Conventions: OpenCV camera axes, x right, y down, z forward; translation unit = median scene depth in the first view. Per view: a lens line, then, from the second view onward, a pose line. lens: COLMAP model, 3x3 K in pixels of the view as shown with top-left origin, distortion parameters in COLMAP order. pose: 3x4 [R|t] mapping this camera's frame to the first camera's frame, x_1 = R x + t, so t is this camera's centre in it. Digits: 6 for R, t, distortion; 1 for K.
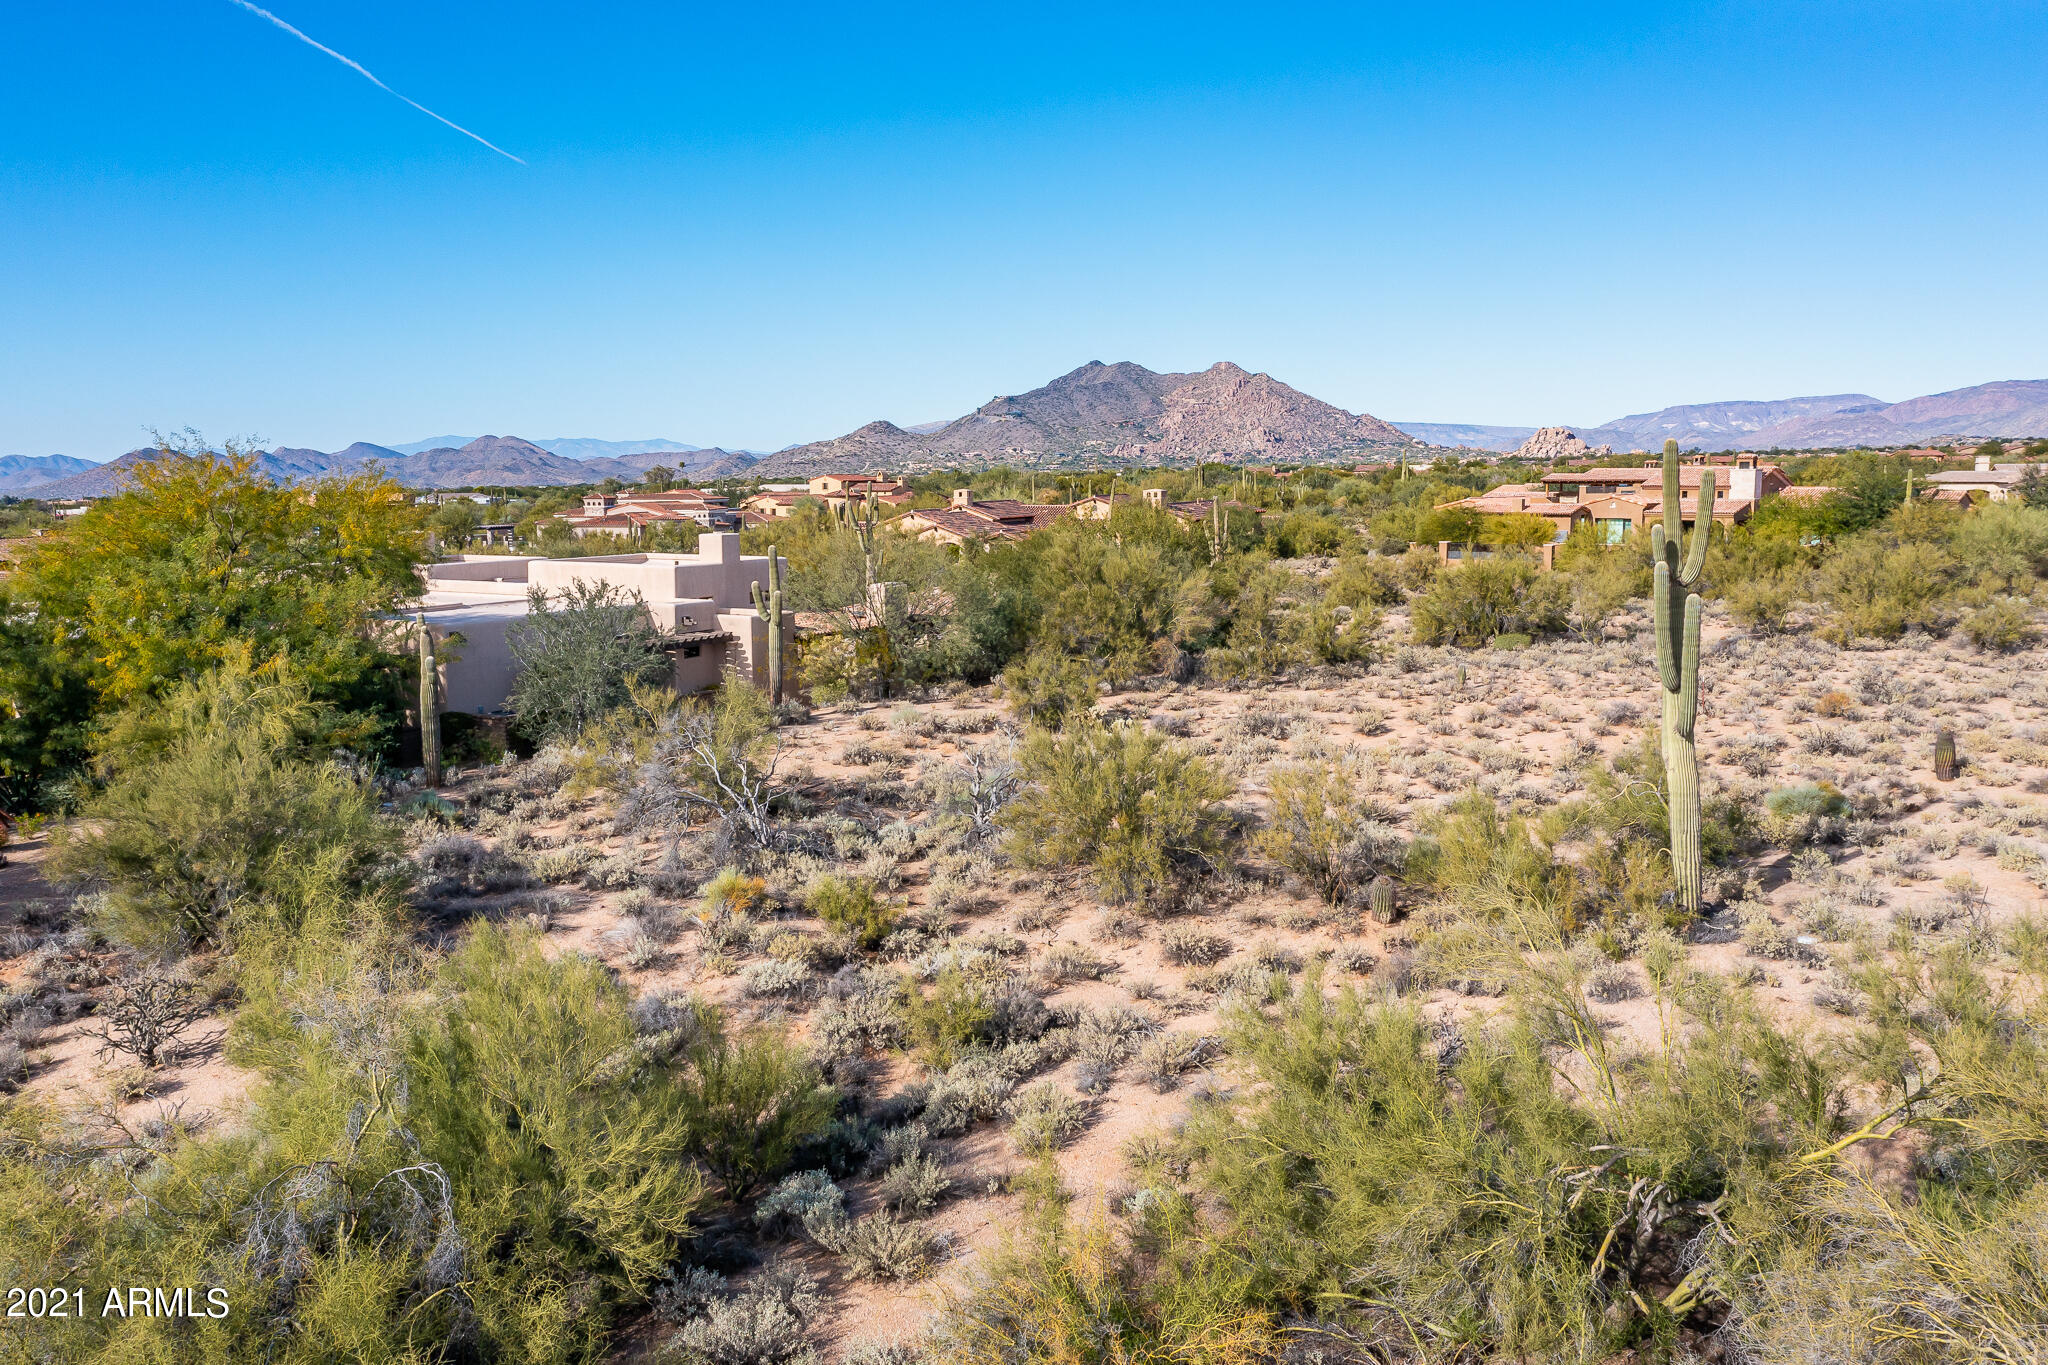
lens RADIAL K [[1552.3, 0, 1041.8], [0, 1552.3, 678.1], [0, 0, 1]] dist [-0.035143, 0.059702]
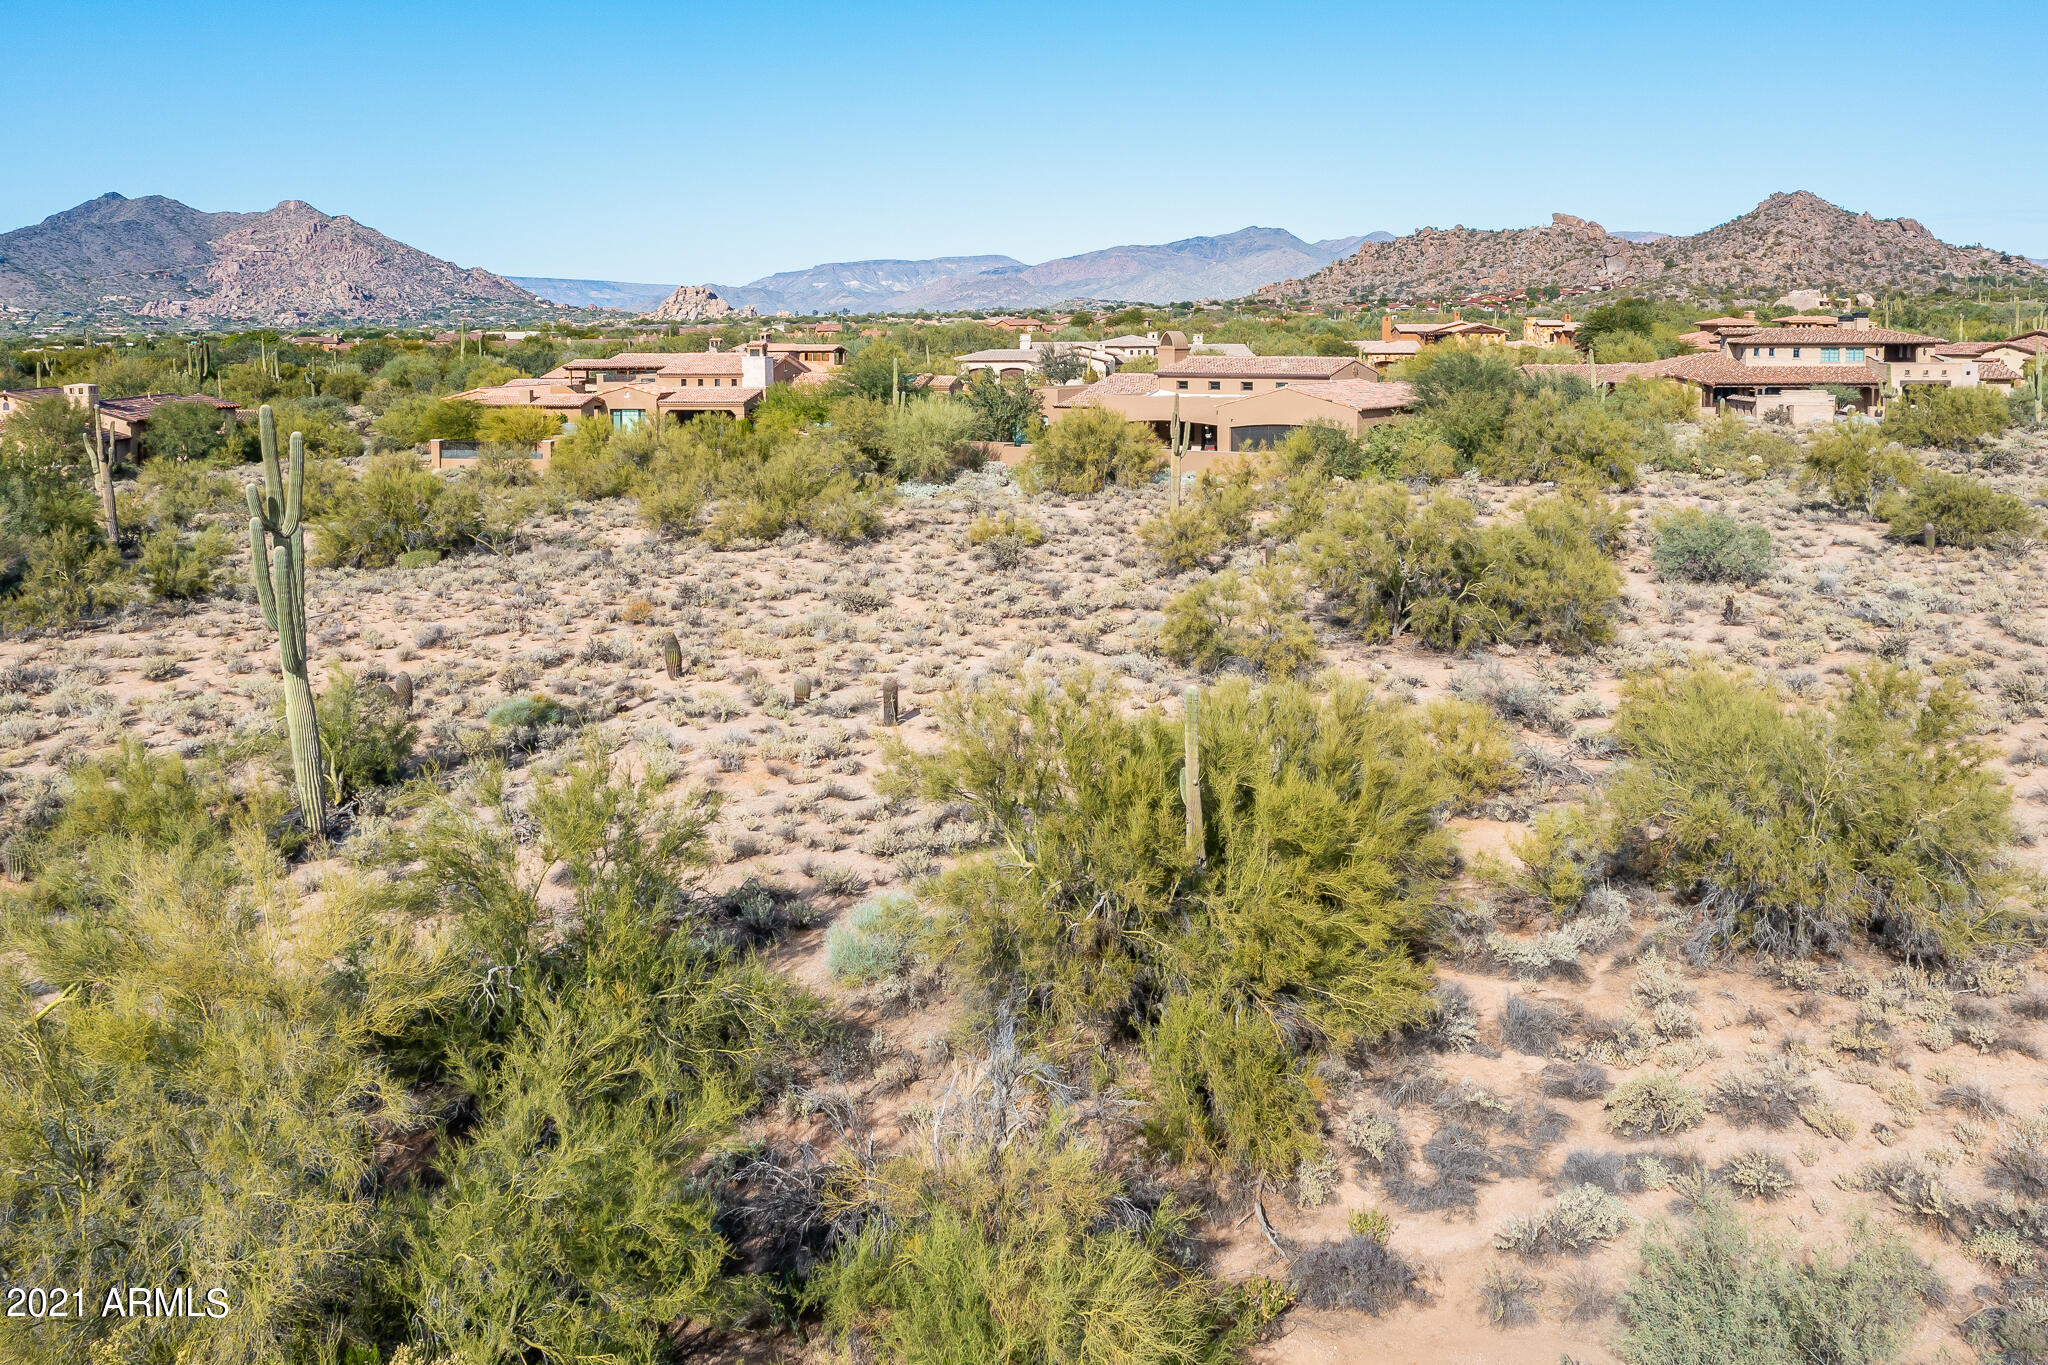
lens RADIAL K [[1803.2, 0, 1070.6], [0, 1803.2, 467.8], [0, 0, 1]] dist [-0.012550, 0.022430]
pose [[0.869202, -0.035717, 0.493166, 0.138468], [0.064541, 0.997050, -0.041543, -0.009624], [-0.490227, 0.067939, 0.868943, -0.201970]]
